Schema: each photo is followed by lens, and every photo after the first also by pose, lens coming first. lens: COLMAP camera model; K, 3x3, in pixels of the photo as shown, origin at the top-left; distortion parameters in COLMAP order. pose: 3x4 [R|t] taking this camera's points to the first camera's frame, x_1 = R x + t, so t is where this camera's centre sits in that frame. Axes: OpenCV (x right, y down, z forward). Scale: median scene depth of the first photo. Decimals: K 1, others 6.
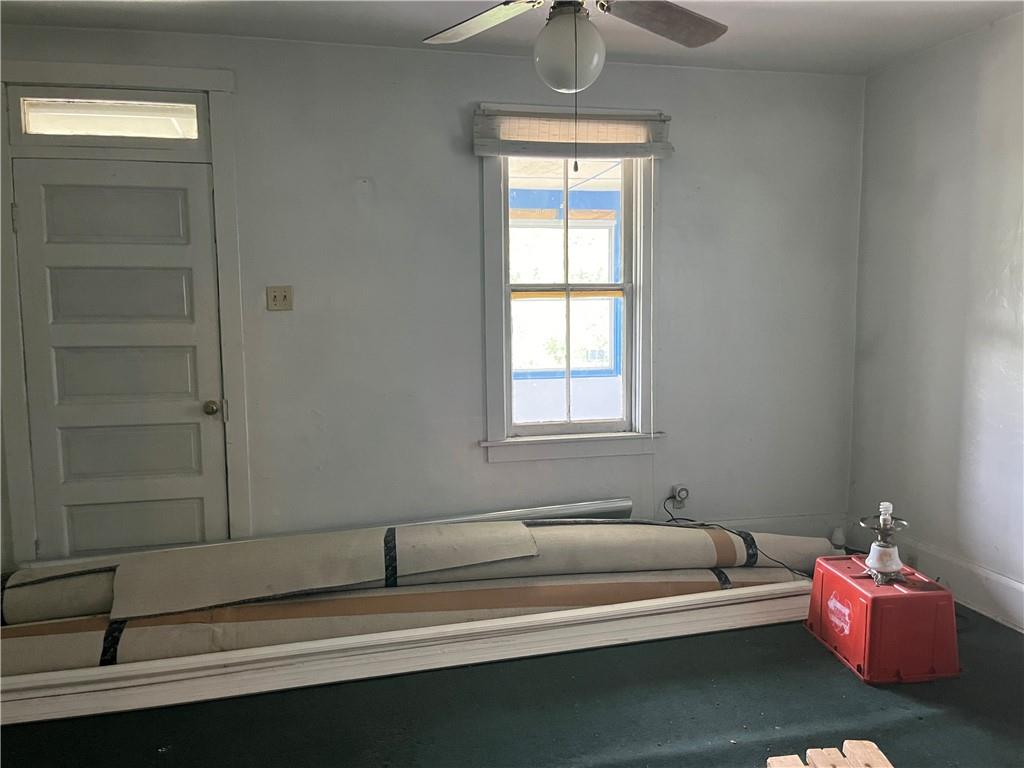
lens RADIAL K [[777.4, 0, 511.7], [0, 777.4, 381.2], [0, 0, 1]] dist [0.002294, -0.021500]
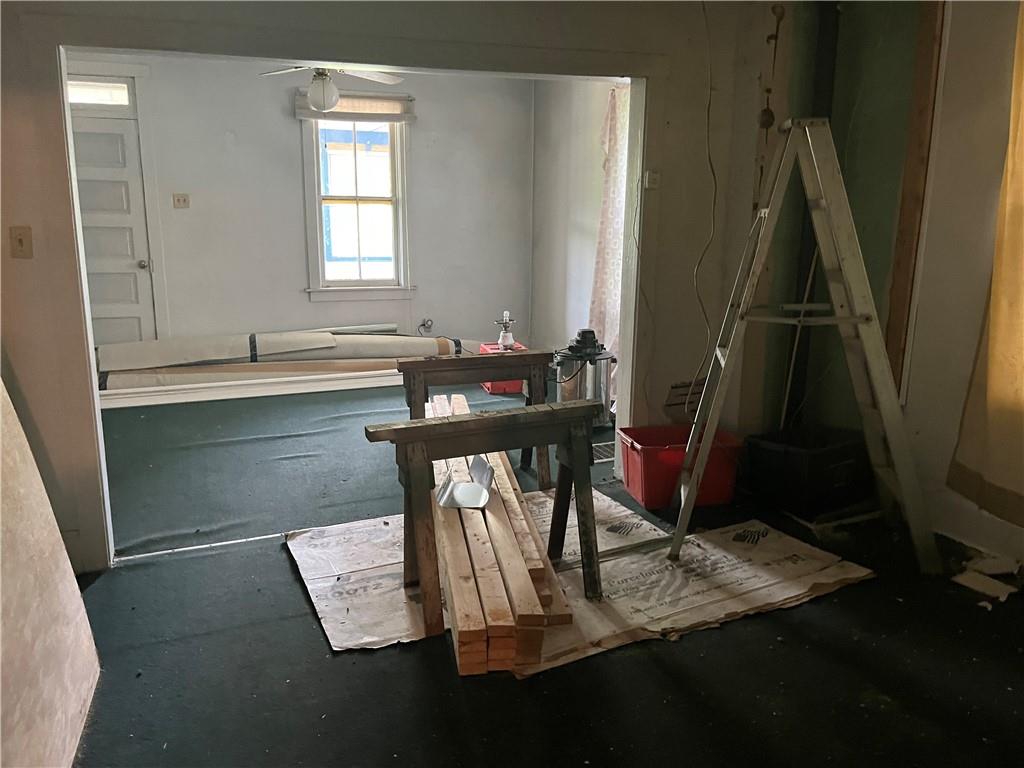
lens RADIAL K [[777.4, 0, 511.0], [0, 777.4, 388.6], [0, 0, 1]] dist [0.002294, -0.021500]
pose [[0.986979, -0.013369, 0.160296, 0.139827], [-0.005579, 0.993095, 0.117178, 0.100207], [-0.160755, -0.116546, 0.980089, -0.847655]]
